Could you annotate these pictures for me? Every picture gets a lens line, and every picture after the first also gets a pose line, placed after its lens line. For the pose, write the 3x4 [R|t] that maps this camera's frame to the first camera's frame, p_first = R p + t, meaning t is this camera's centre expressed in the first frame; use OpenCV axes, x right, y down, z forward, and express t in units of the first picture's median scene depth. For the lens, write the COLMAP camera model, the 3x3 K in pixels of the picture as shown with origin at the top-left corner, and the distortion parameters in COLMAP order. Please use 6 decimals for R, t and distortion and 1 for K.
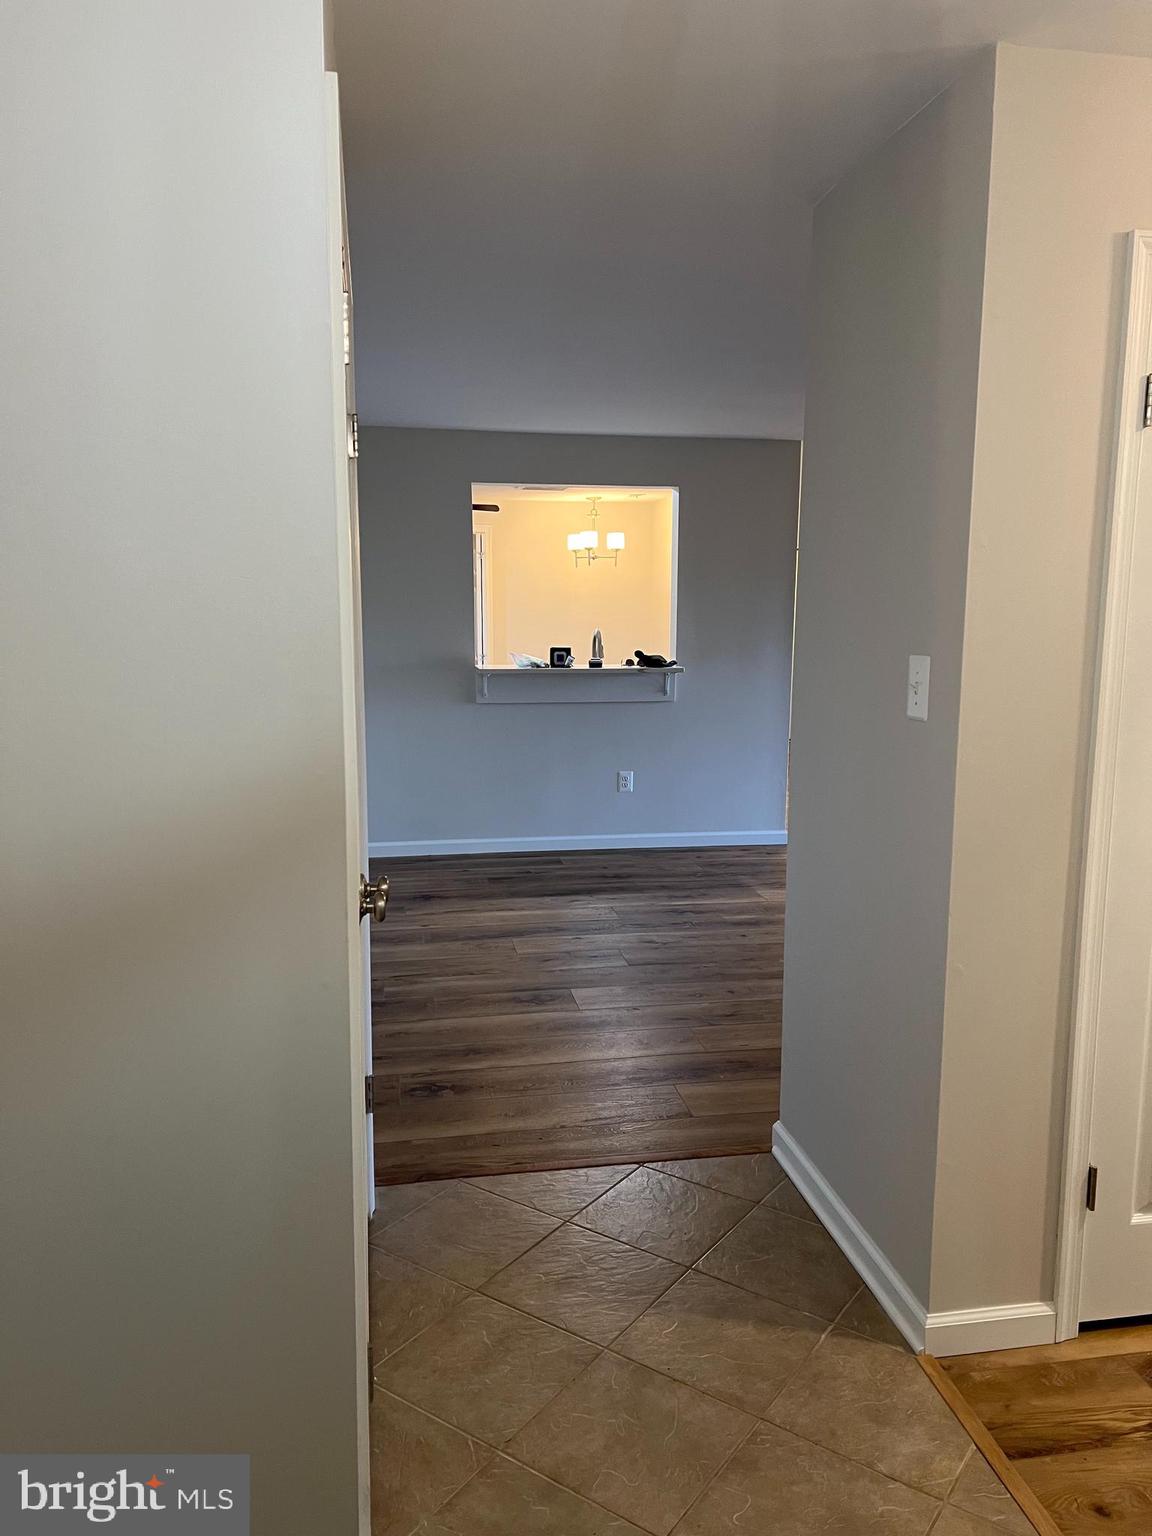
lens RADIAL K [[1153.3, 0, 574.5], [0, 1153.3, 769.3], [0, 0, 1]] dist [0.066882, -0.066750]
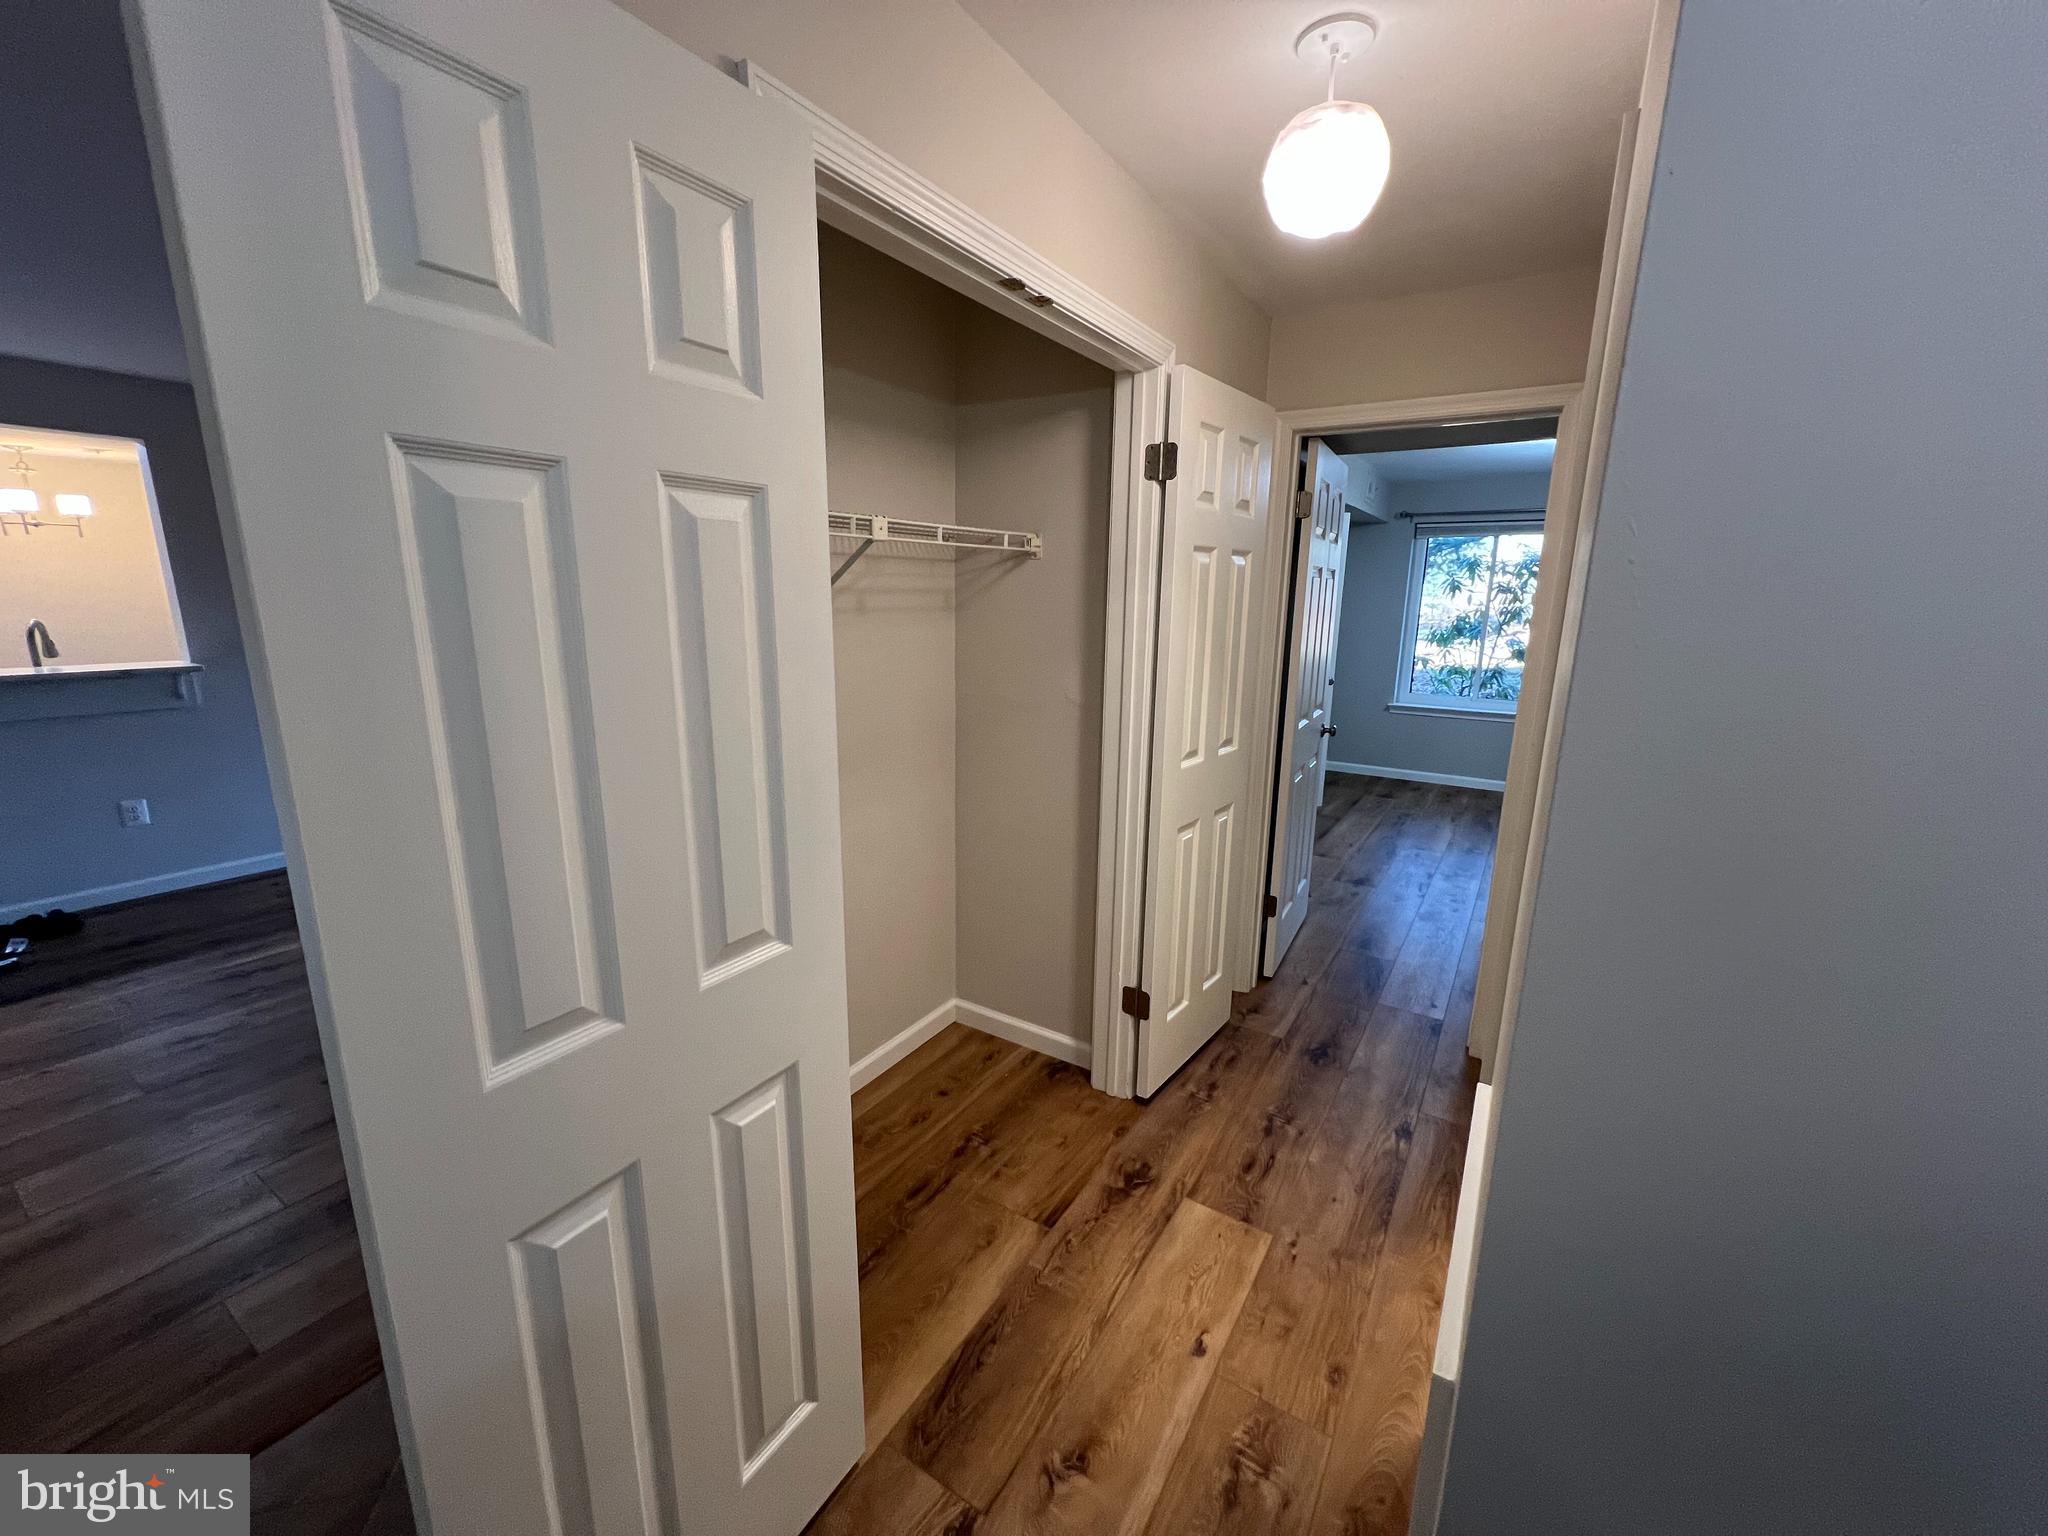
lens RADIAL K [[822.1, 0, 1020.0], [0, 822.1, 760.1], [0, 0, 1]] dist [-0.000600, 0.000243]
pose [[0.677250, -0.151081, 0.720075, 0.060407], [0.101682, 0.988518, 0.111769, -0.029402], [-0.728693, -0.002477, 0.684836, 0.192826]]
